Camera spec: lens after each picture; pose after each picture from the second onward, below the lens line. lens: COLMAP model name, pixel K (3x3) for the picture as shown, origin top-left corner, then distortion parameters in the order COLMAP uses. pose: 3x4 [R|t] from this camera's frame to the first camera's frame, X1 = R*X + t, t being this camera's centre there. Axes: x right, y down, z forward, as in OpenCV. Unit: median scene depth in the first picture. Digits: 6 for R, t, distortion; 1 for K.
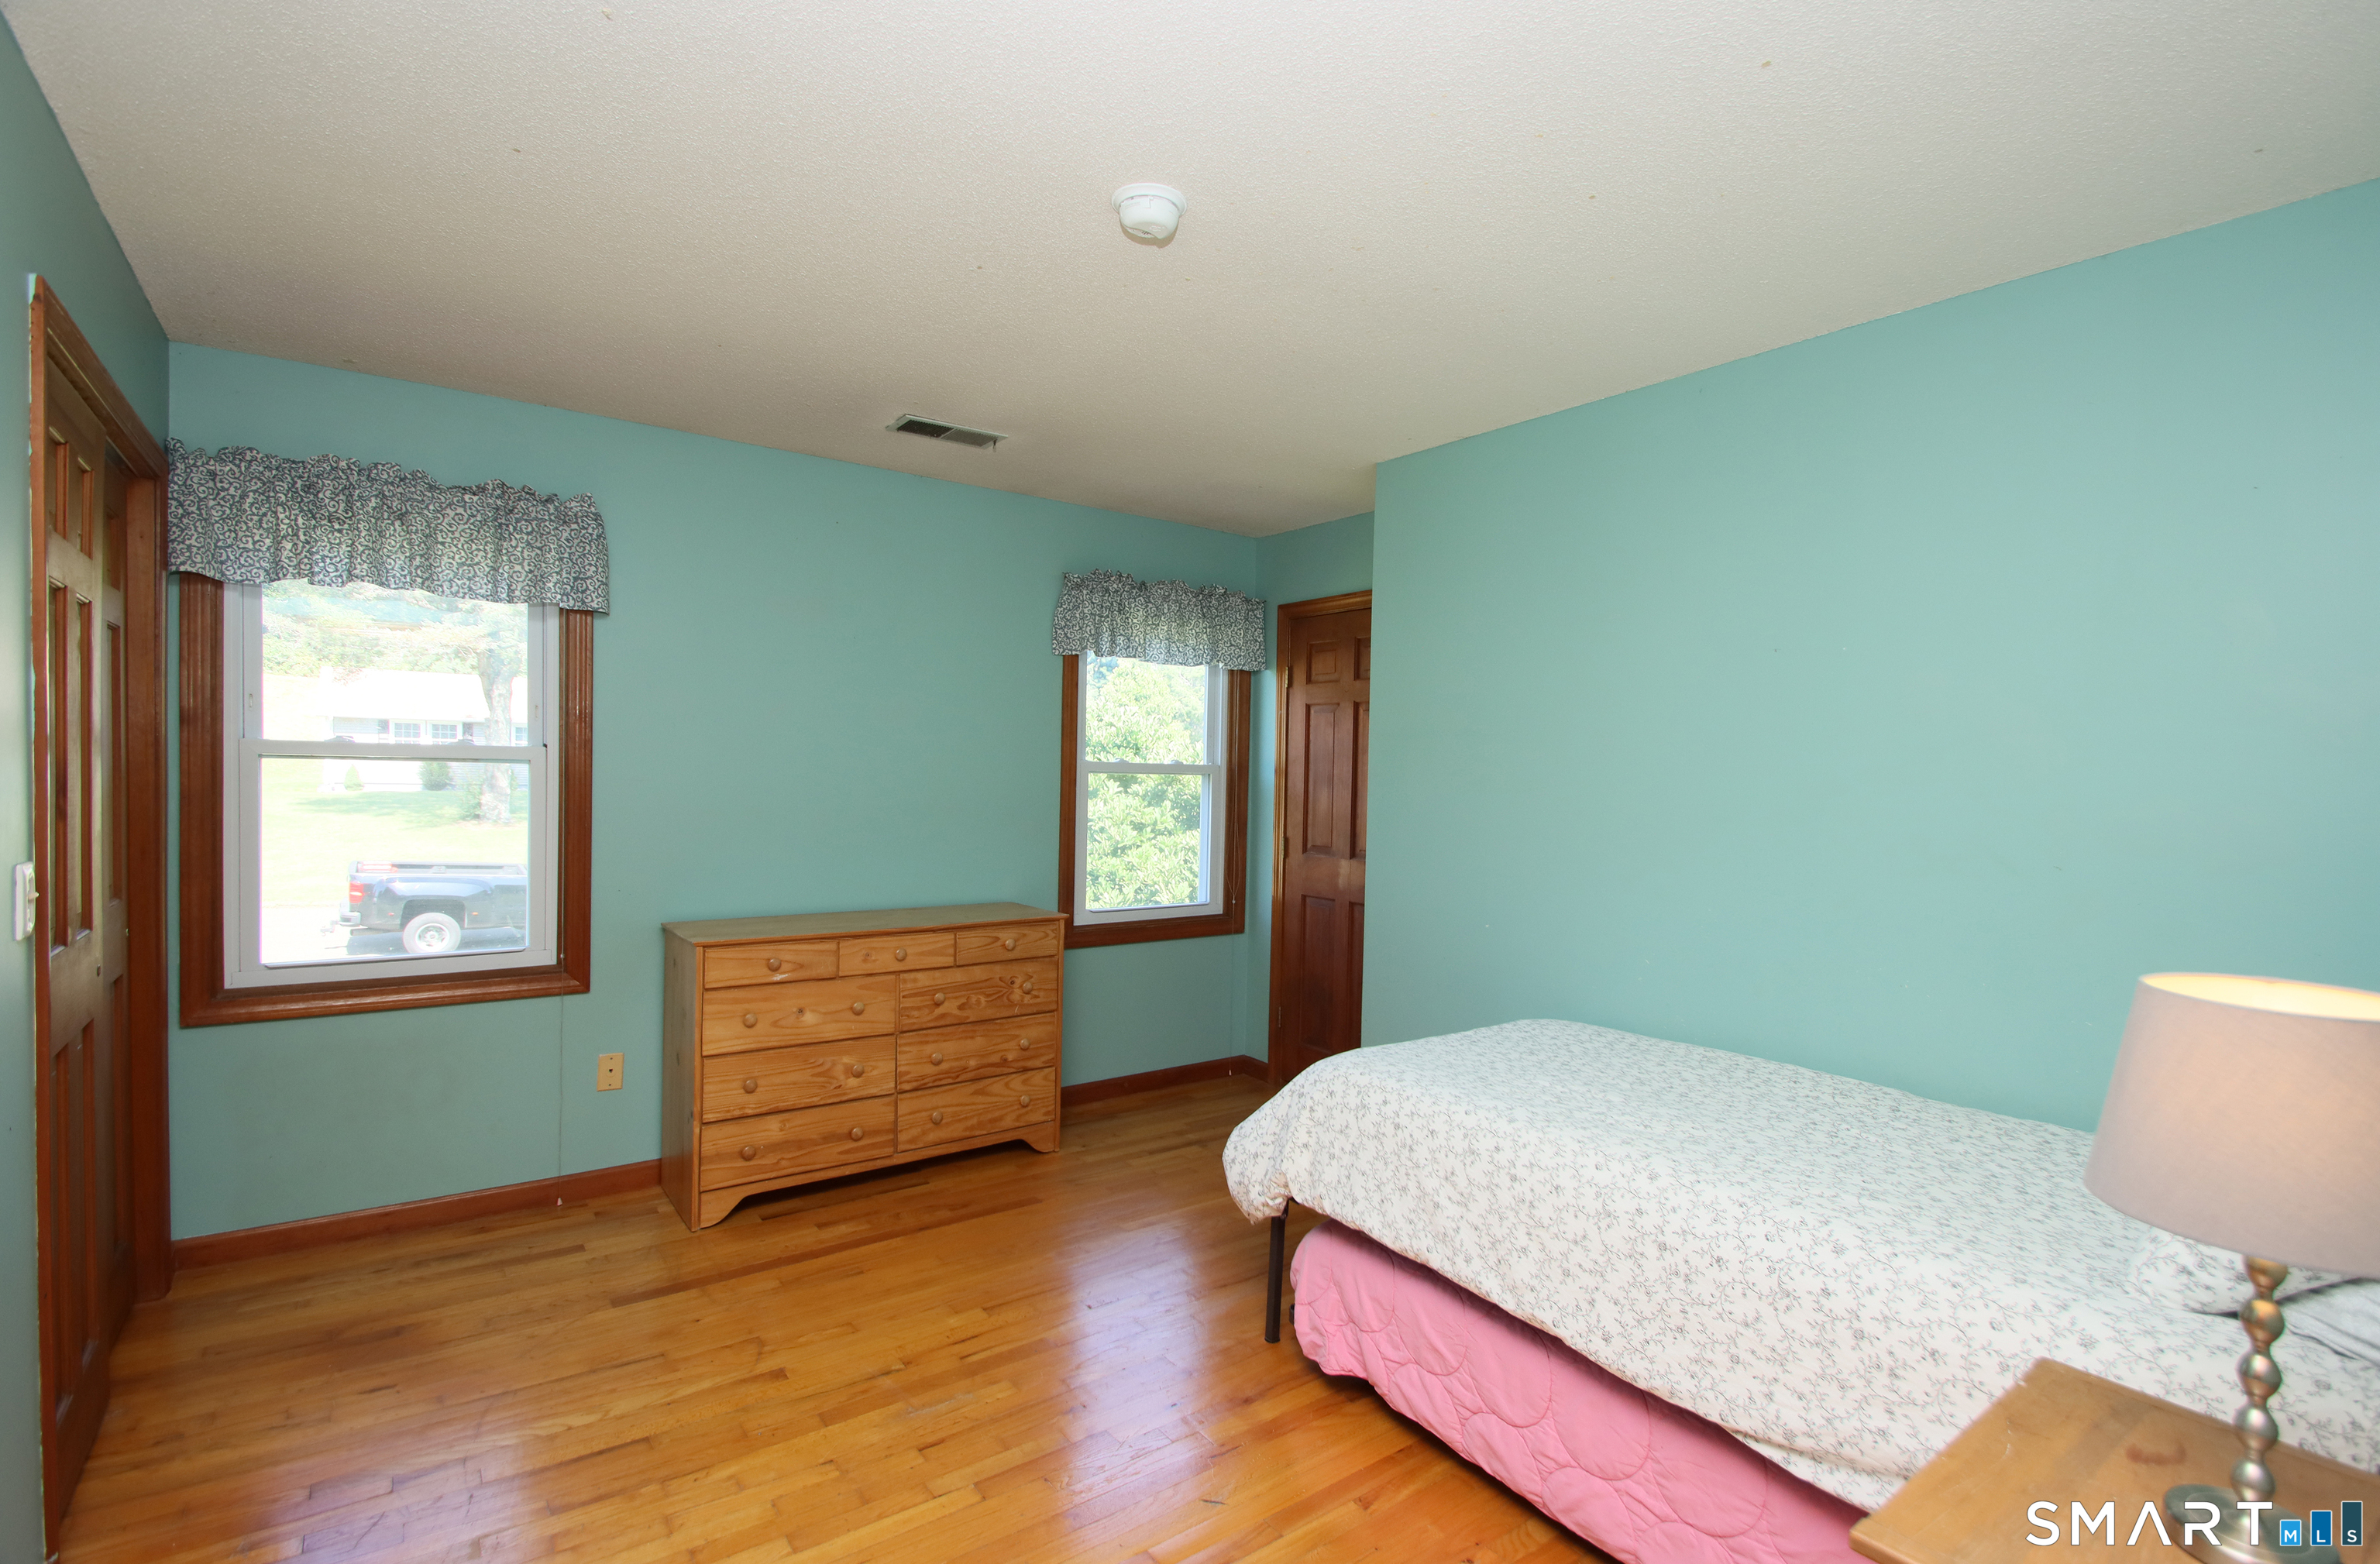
lens RADIAL K [[1106.0, 0, 1201.4], [0, 1106.0, 786.4], [0, 0, 1]] dist [0.016120, -0.017673]
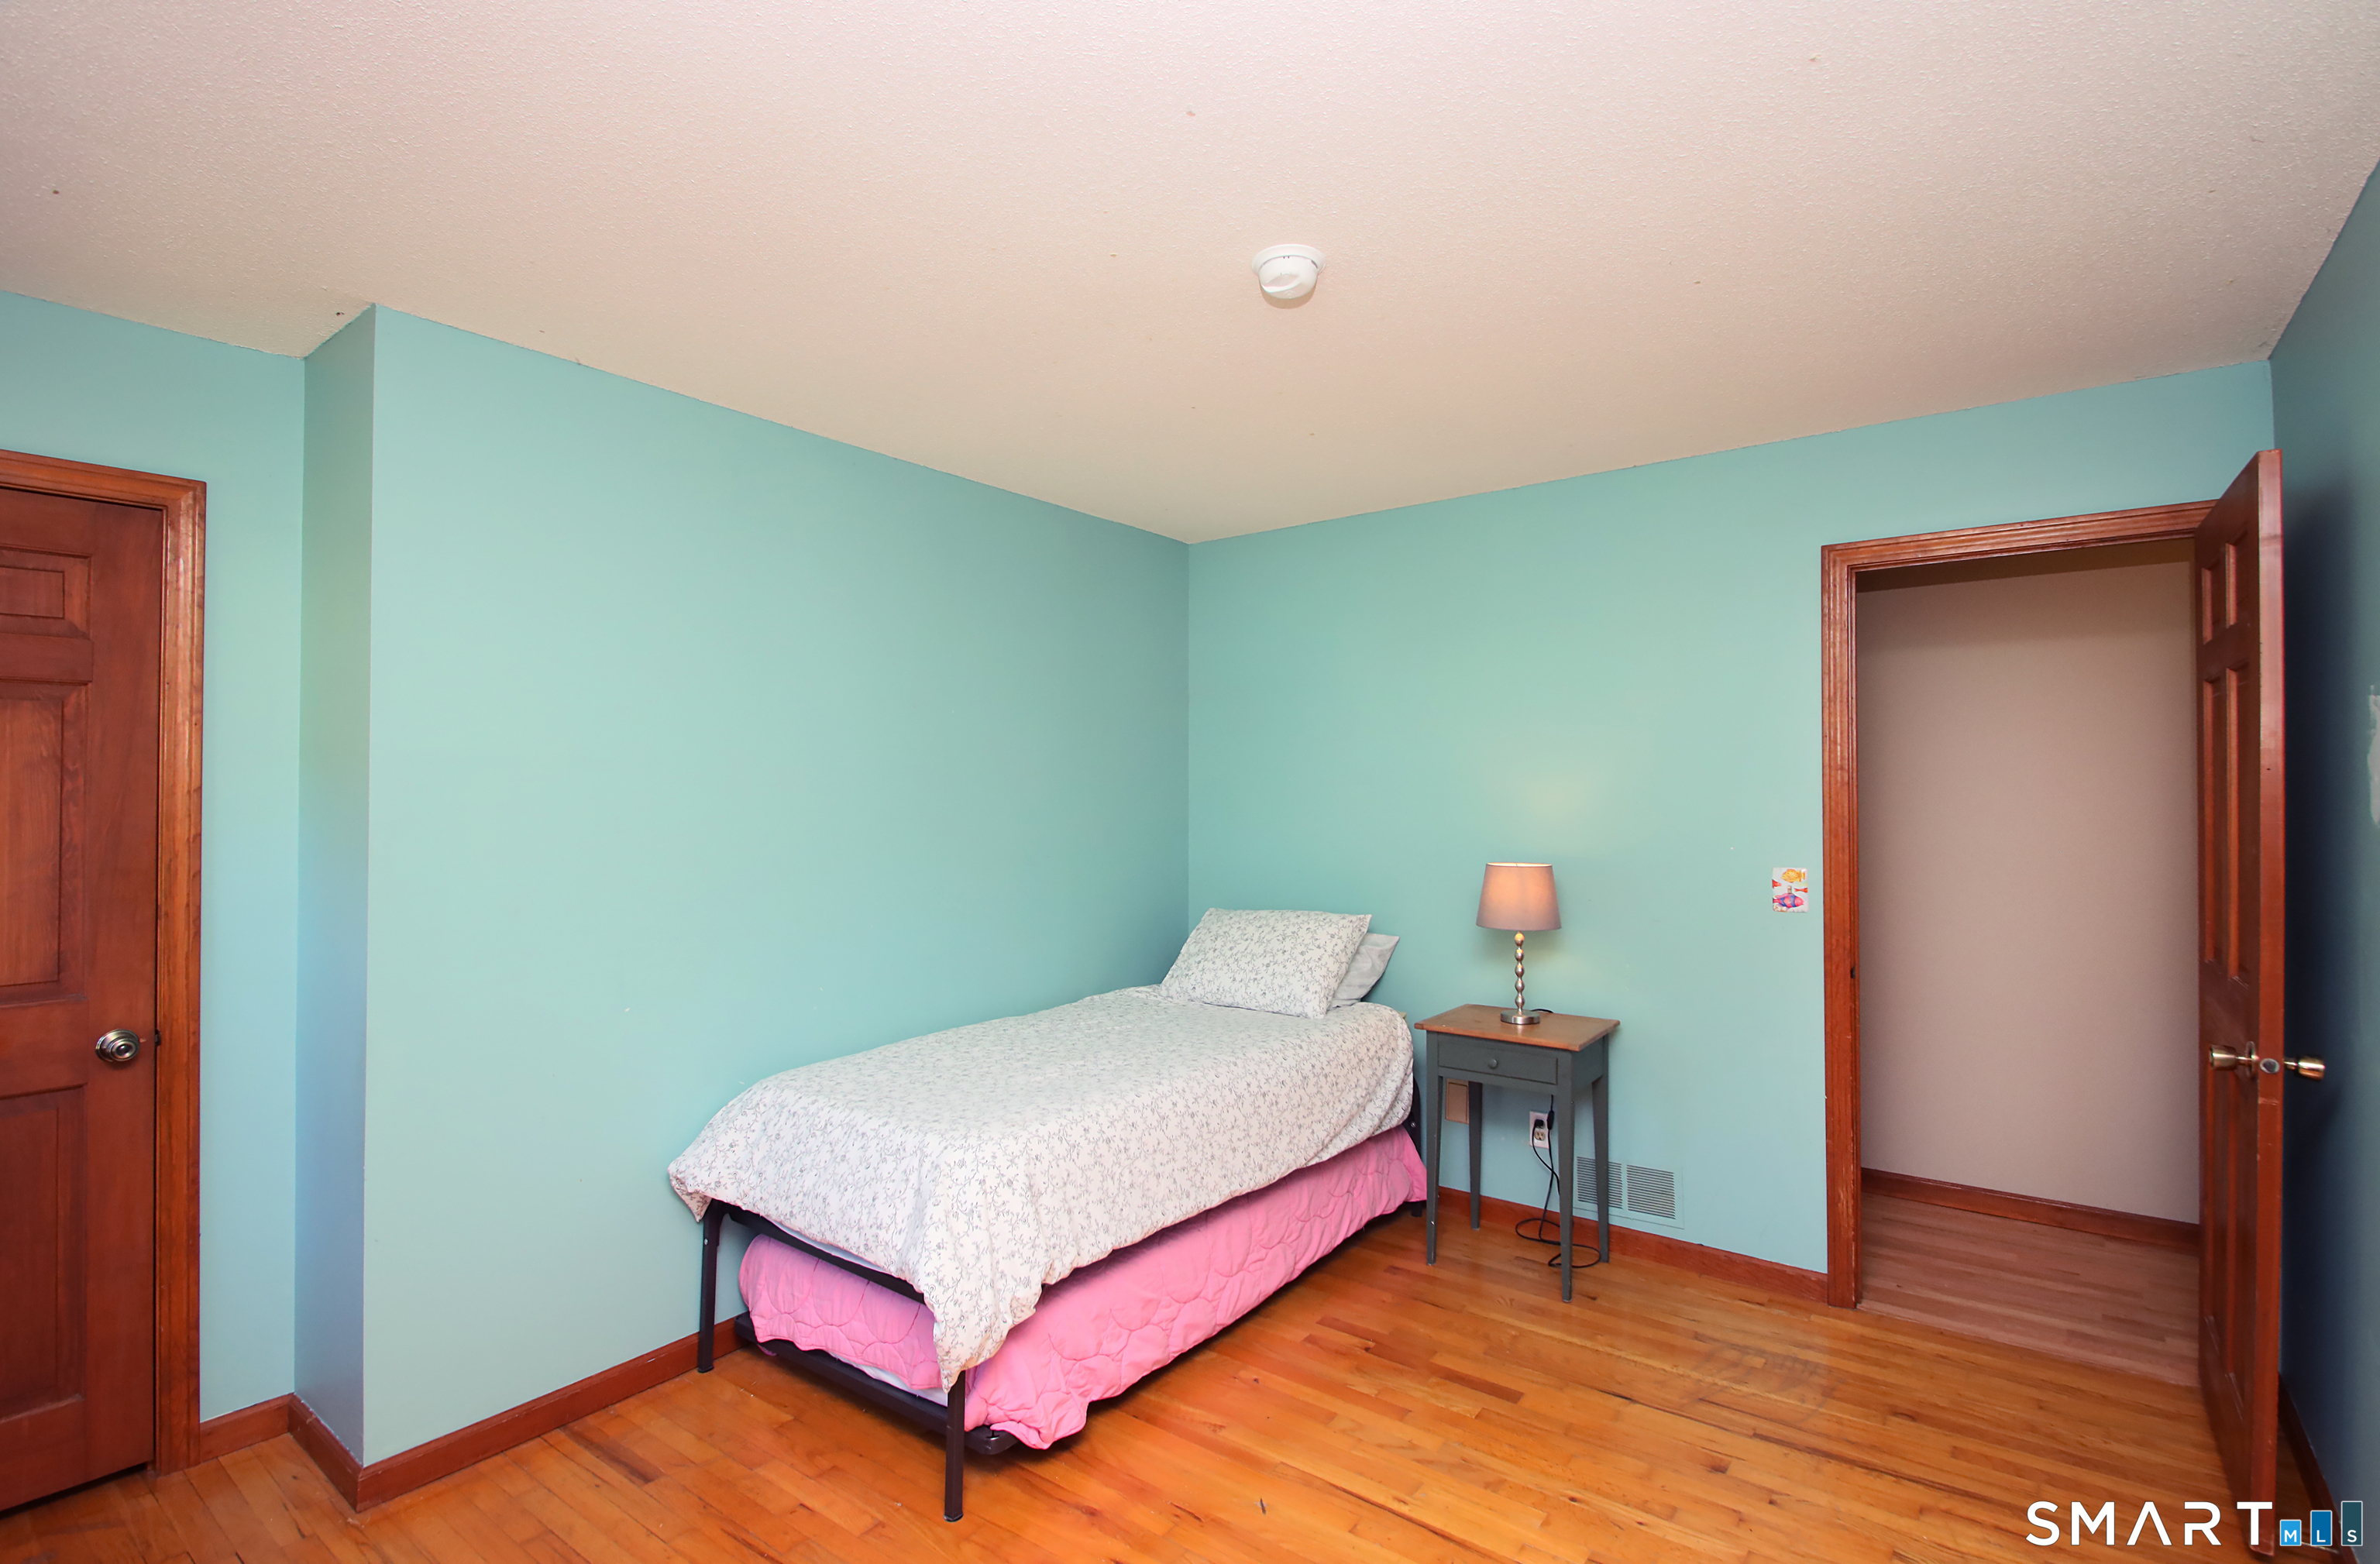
lens RADIAL K [[1106.0, 0, 1201.4], [0, 1106.0, 786.4], [0, 0, 1]] dist [0.016120, -0.017673]
pose [[-0.279523, -0.032515, 0.959588, -0.970970], [0.001407, 0.999411, 0.034274, -0.084382], [-0.960138, 0.010930, -0.279313, 1.342145]]
